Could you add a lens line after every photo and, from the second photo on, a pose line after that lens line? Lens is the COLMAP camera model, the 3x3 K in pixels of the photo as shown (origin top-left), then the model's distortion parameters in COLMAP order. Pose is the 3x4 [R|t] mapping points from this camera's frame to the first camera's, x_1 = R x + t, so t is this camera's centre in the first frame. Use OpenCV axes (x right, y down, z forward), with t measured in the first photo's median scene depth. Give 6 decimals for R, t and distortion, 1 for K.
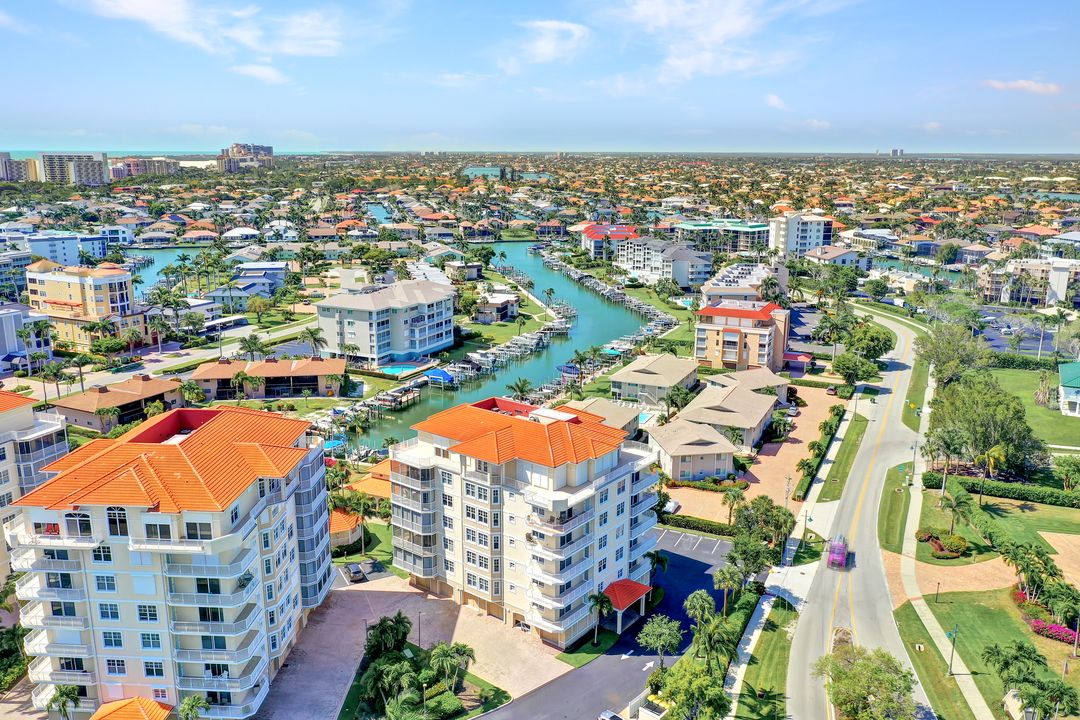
lens RADIAL K [[855.5, 0, 540.0], [0, 855.5, 360.0], [0, 0, 1]] dist [-0.008742, 0.000312]
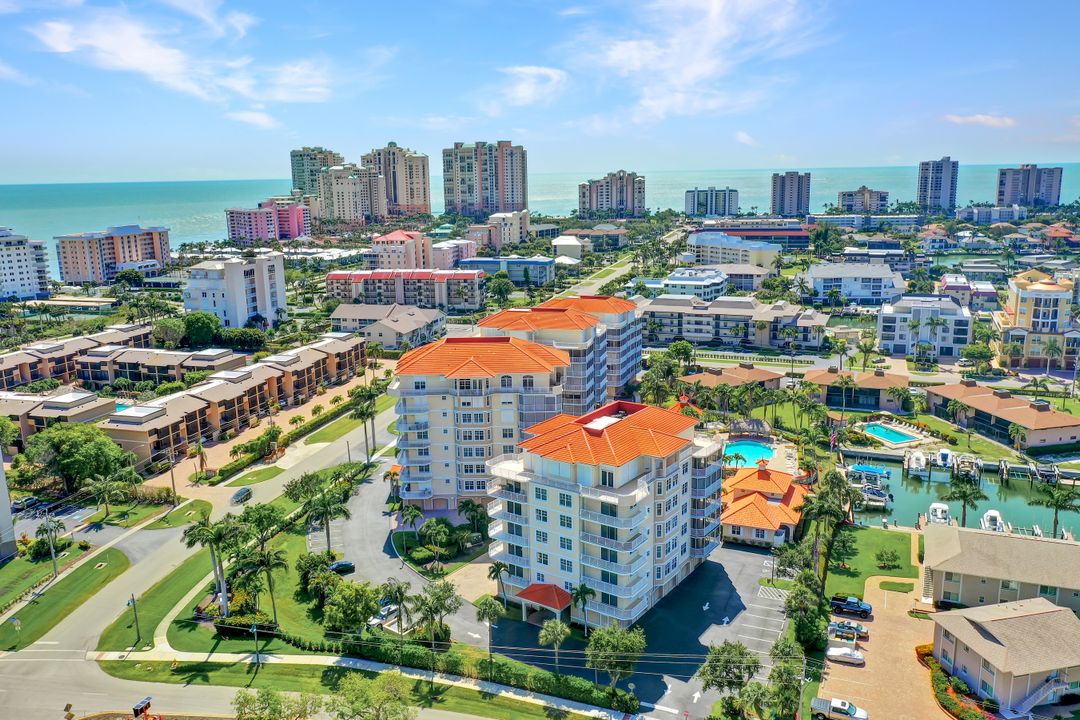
lens RADIAL K [[855.5, 0, 540.0], [0, 855.5, 360.0], [0, 0, 1]] dist [-0.008742, 0.000312]
pose [[0.046816, 0.207298, -0.977157, 0.477899], [-0.214634, 0.957469, 0.192837, -0.092146], [0.975572, 0.200703, 0.089318, 0.377779]]
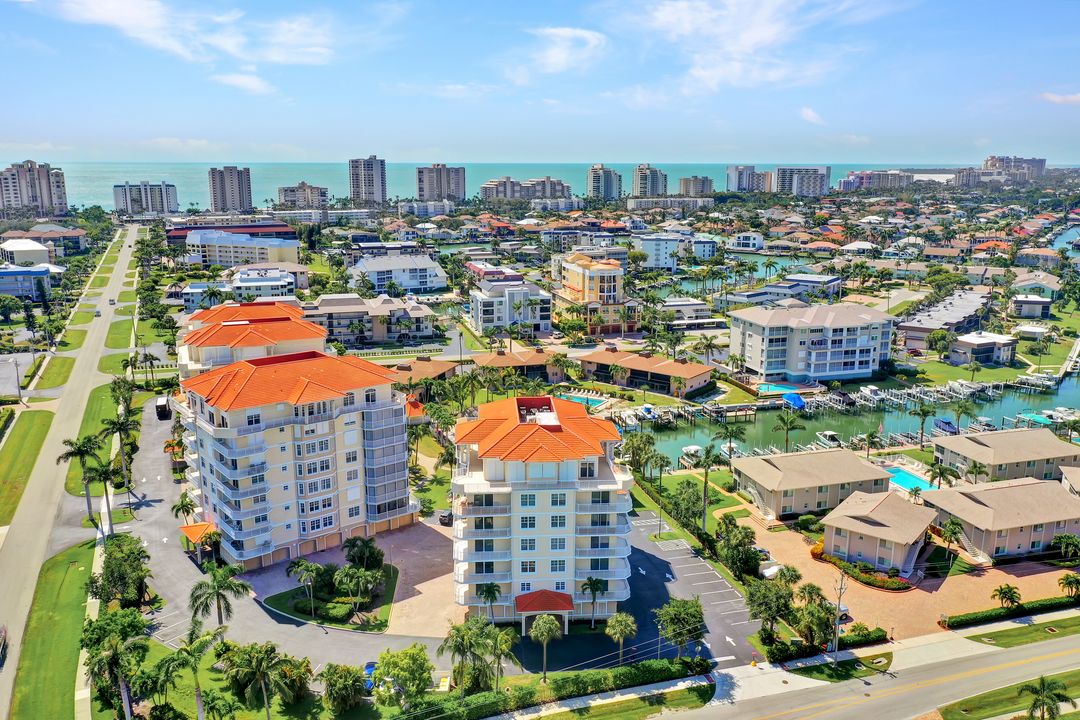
lens RADIAL K [[858.0, 0, 543.7], [0, 858.0, 364.1], [0, 0, 1]] dist [0.001247, -0.002650]
pose [[0.671007, 0.166250, -0.722572, 0.355842], [-0.174154, 0.982613, 0.064355, -0.032667], [0.720708, 0.082656, 0.688293, 0.121199]]
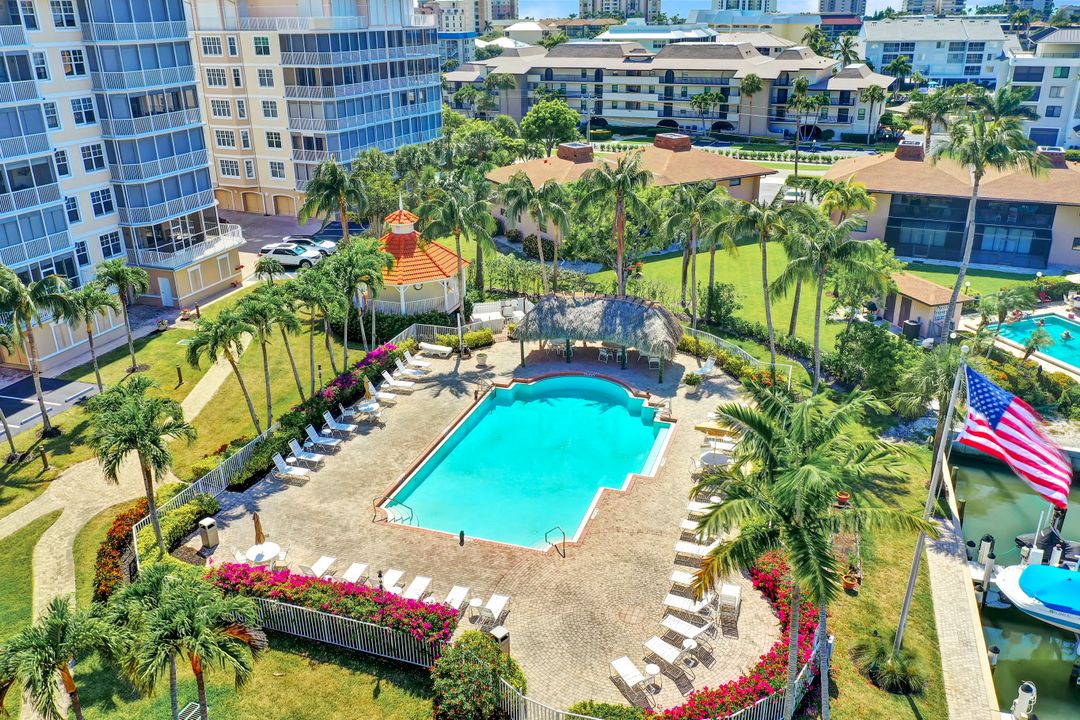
lens RADIAL K [[855.5, 0, 540.0], [0, 855.5, 360.0], [0, 0, 1]] dist [-0.008742, 0.000312]
pose [[0.004779, 0.374470, -0.927227, -0.072344], [-0.222248, 0.904445, 0.364123, 0.011809], [0.974978, 0.204334, 0.087548, 0.619253]]
